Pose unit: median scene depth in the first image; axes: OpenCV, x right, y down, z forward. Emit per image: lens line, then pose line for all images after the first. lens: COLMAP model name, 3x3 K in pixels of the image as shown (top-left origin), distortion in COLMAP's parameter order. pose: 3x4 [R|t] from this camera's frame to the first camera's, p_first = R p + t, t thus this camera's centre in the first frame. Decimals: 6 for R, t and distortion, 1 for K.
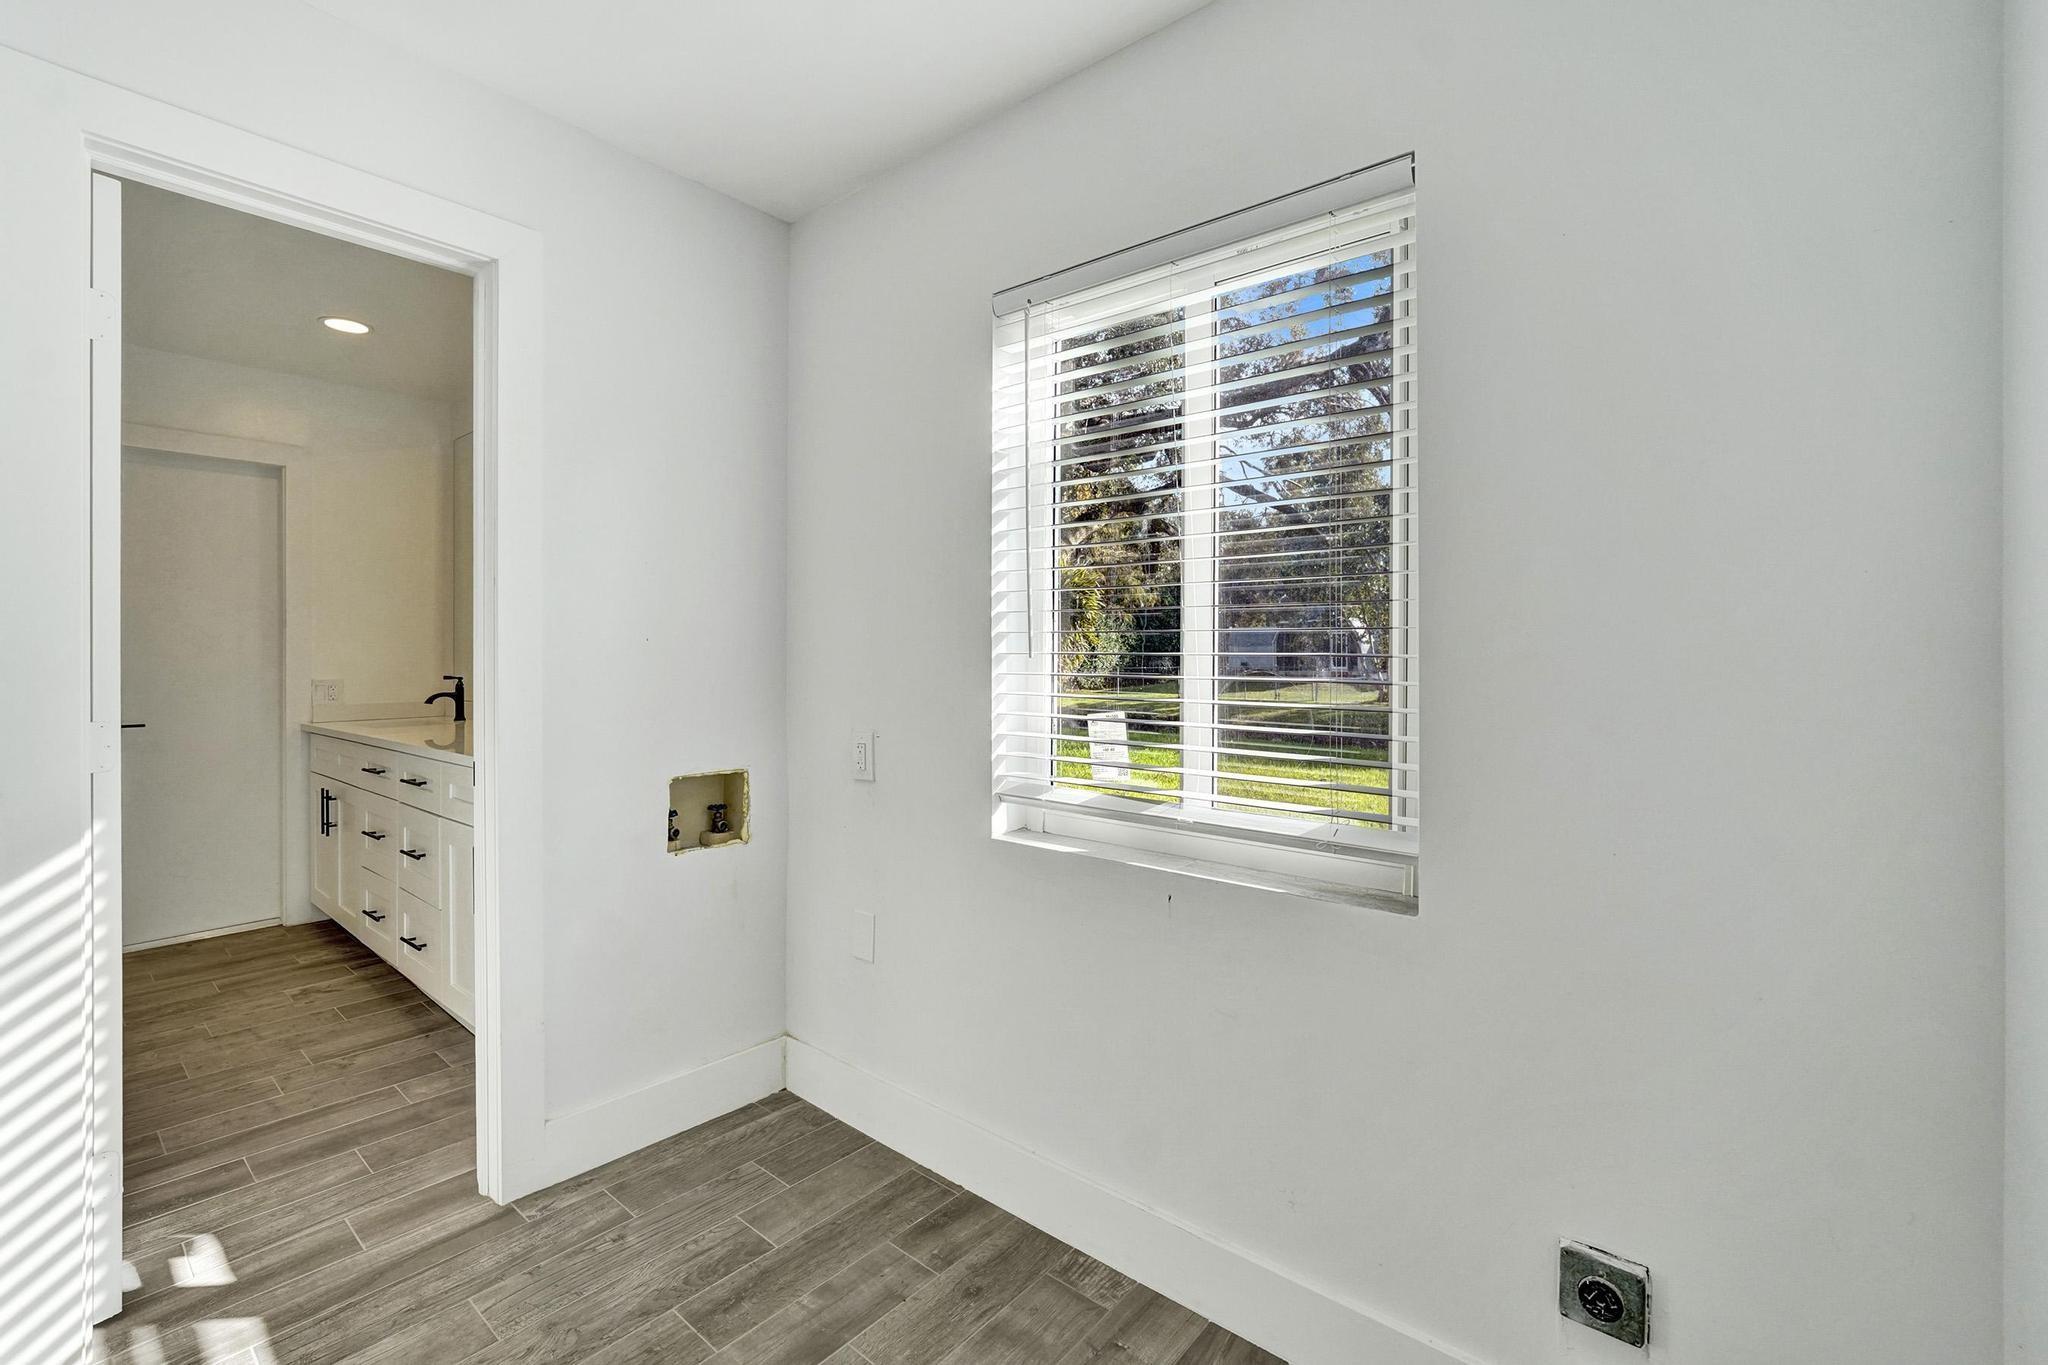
lens RADIAL K [[872.7, 0, 1026.4], [0, 872.7, 679.3], [0, 0, 1]] dist [-0.016189, 0.000774]
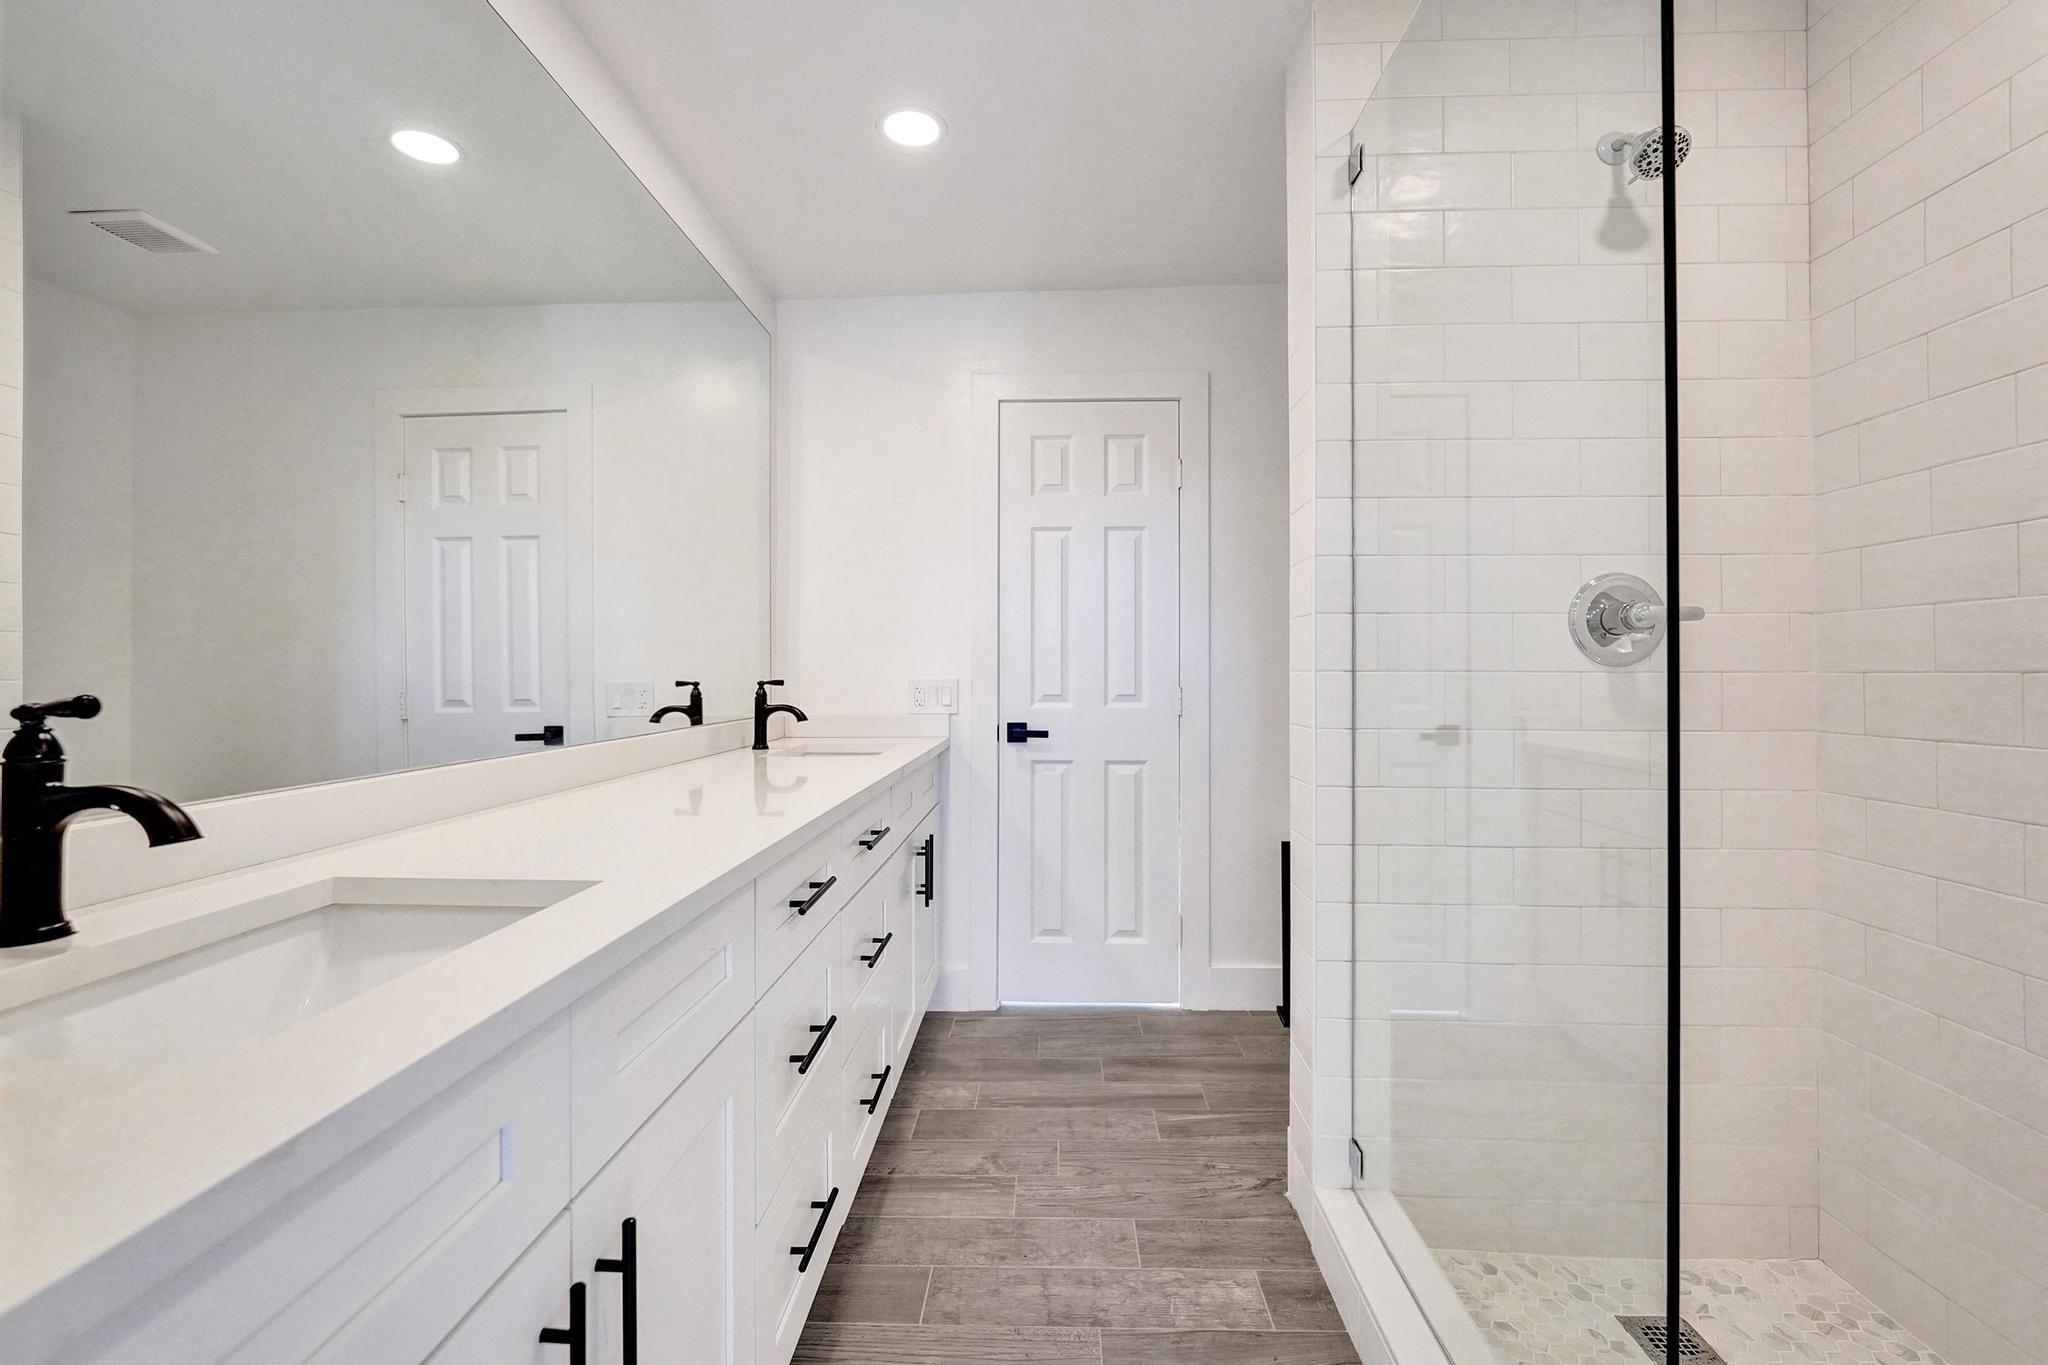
lens RADIAL K [[872.7, 0, 1024.6], [0, 872.7, 674.9], [0, 0, 1]] dist [-0.016189, 0.000774]
pose [[-0.612800, -0.004182, 0.790227, -1.438356], [0.003990, 0.999957, 0.008386, -0.011528], [-0.790228, 0.008292, -0.612757, 1.457743]]
